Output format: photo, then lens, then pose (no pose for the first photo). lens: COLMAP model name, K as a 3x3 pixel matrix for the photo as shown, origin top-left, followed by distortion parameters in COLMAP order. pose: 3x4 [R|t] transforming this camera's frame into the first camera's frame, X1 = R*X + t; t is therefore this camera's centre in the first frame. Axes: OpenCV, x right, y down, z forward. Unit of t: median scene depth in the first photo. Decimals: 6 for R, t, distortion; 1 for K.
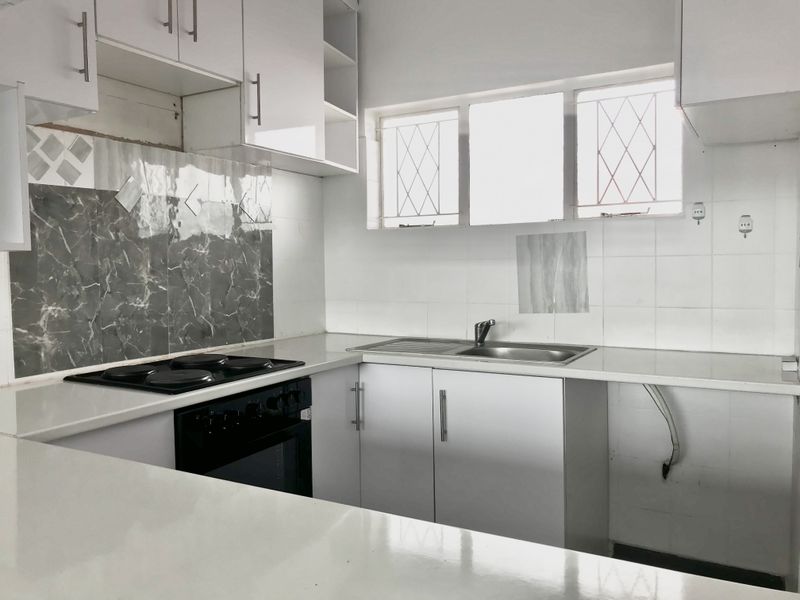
lens RADIAL K [[657.5, 0, 398.4], [0, 657.5, 305.5], [0, 0, 1]] dist [0.004097, 0.010071]
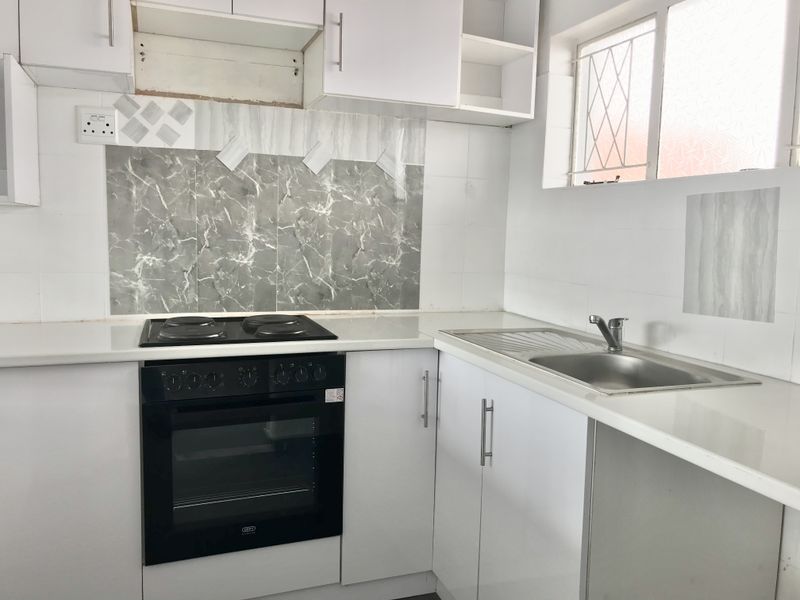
lens RADIAL K [[653.9, 0, 400.0], [0, 653.9, 300.0], [0, 0, 1]] dist [0.082824, -0.195980]
pose [[0.765524, 0.100300, -0.635541, 0.473416], [-0.076252, 0.994956, 0.065175, -0.026936], [0.638873, -0.001432, 0.769311, 0.365921]]
